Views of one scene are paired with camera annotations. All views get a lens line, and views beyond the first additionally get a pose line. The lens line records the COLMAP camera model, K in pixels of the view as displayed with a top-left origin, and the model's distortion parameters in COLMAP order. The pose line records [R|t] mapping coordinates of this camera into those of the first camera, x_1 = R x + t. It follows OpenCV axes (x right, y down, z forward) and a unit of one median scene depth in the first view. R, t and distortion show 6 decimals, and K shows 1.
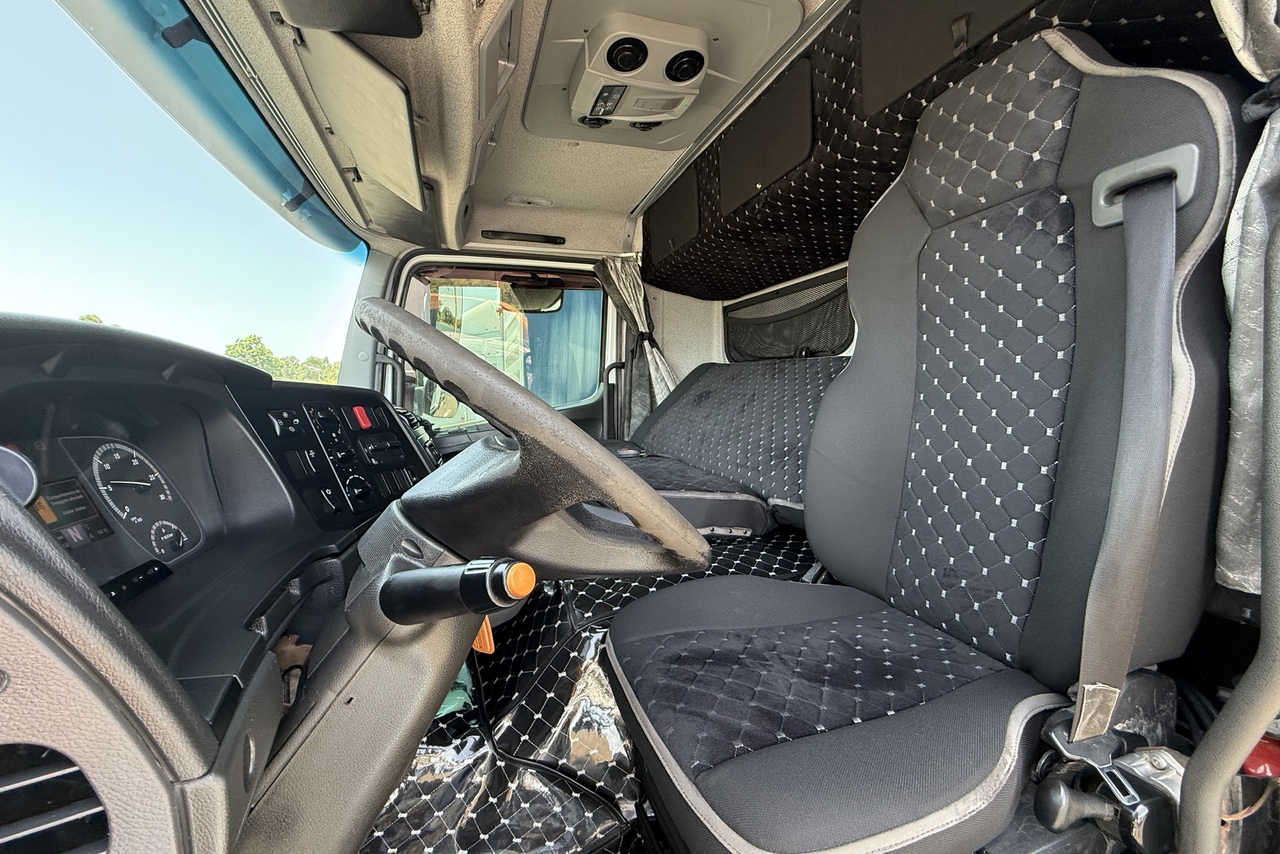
lens RADIAL K [[510.6, 0, 634.1], [0, 510.6, 428.1], [0, 0, 1]] dist [0.000440, -0.000102]
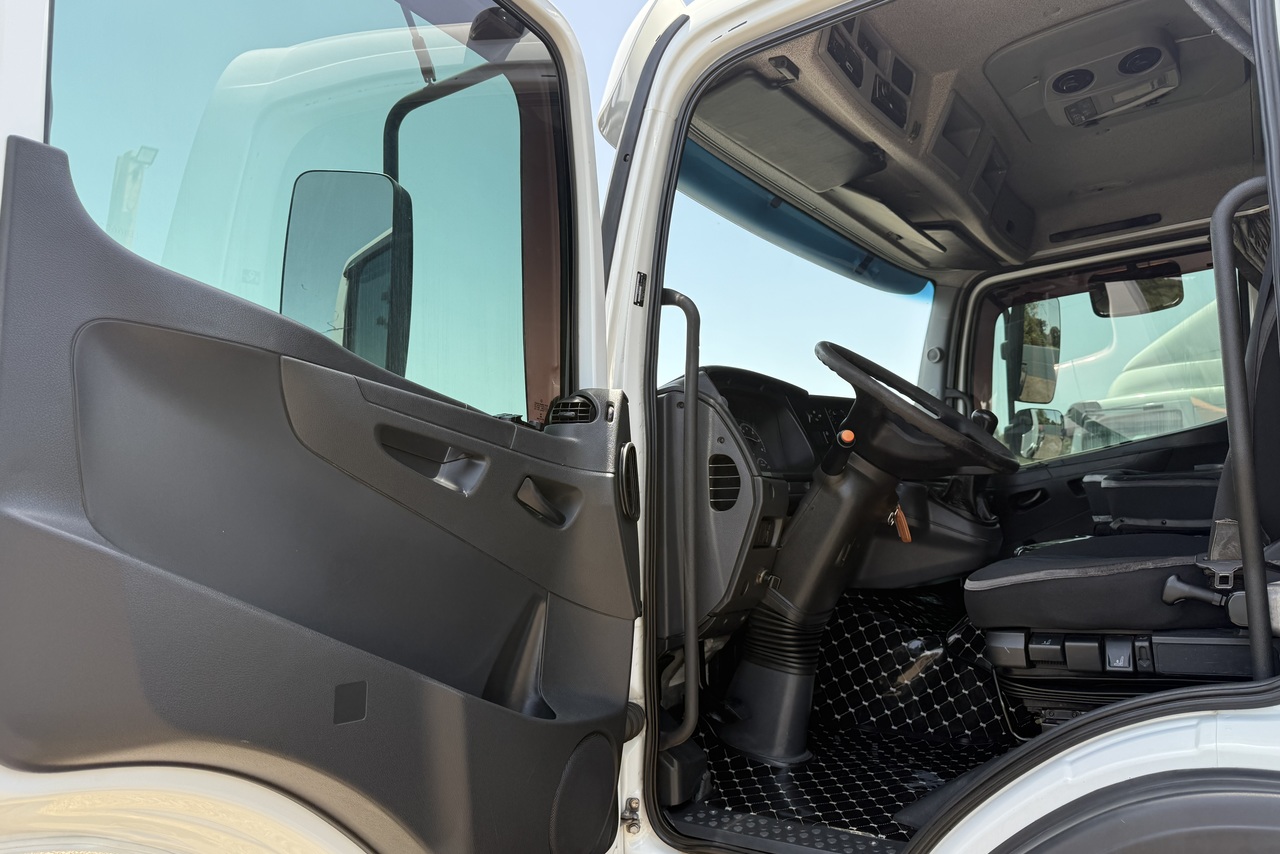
lens RADIAL K [[899.7, 0, 640.0], [0, 899.7, 427.0], [0, 0, 1]] dist [0.050011, -0.072710]
pose [[0.595259, -0.096252, -0.797748, 0.812685], [-0.011934, 0.991631, -0.128551, 0.242977], [0.803445, 0.086042, 0.589129, -0.745314]]
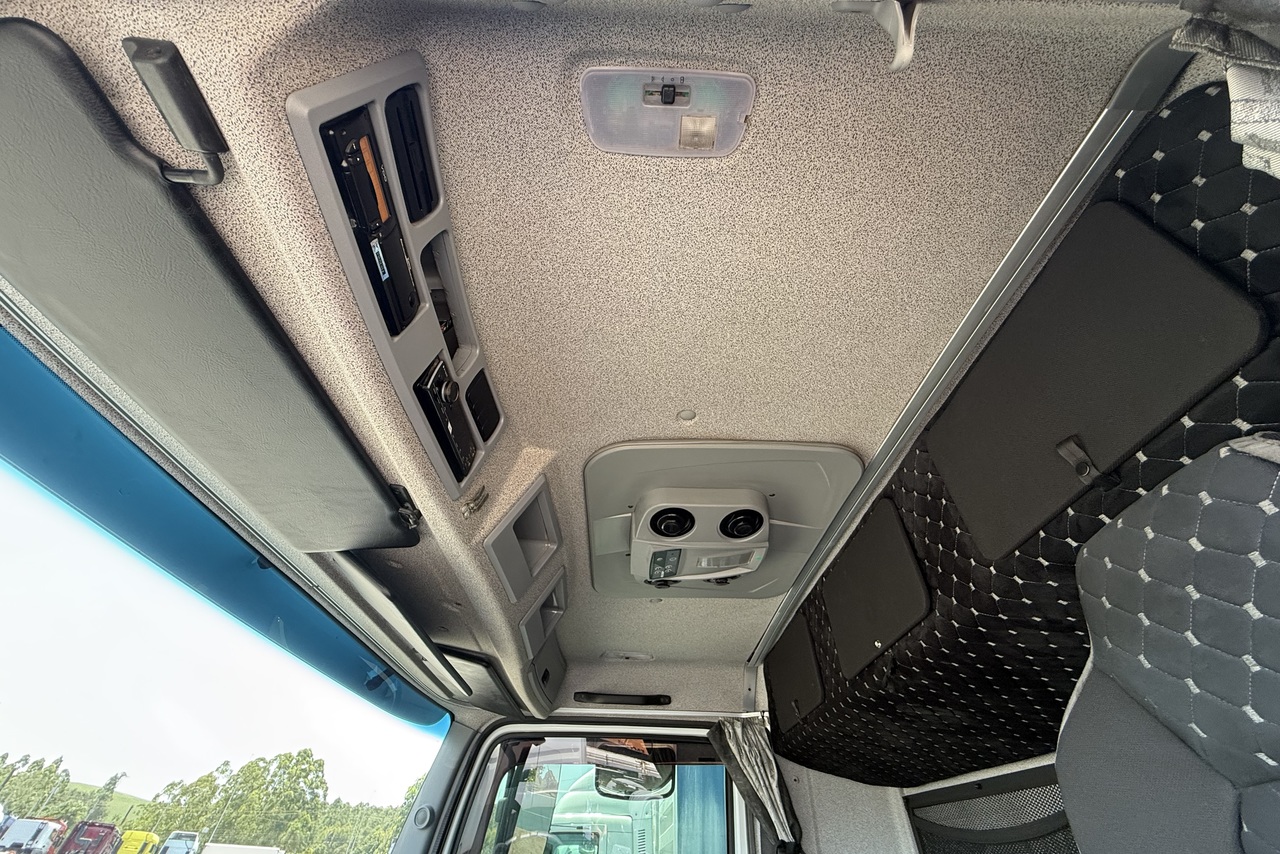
lens RADIAL K [[510.6, 0, 634.1], [0, 510.6, 428.1], [0, 0, 1]] dist [0.000440, -0.000102]
pose [[0.952825, -0.164008, -0.255395, 0.163118], [-0.061524, 0.719608, -0.691649, -0.185784], [0.297220, 0.674734, 0.675570, 0.211811]]
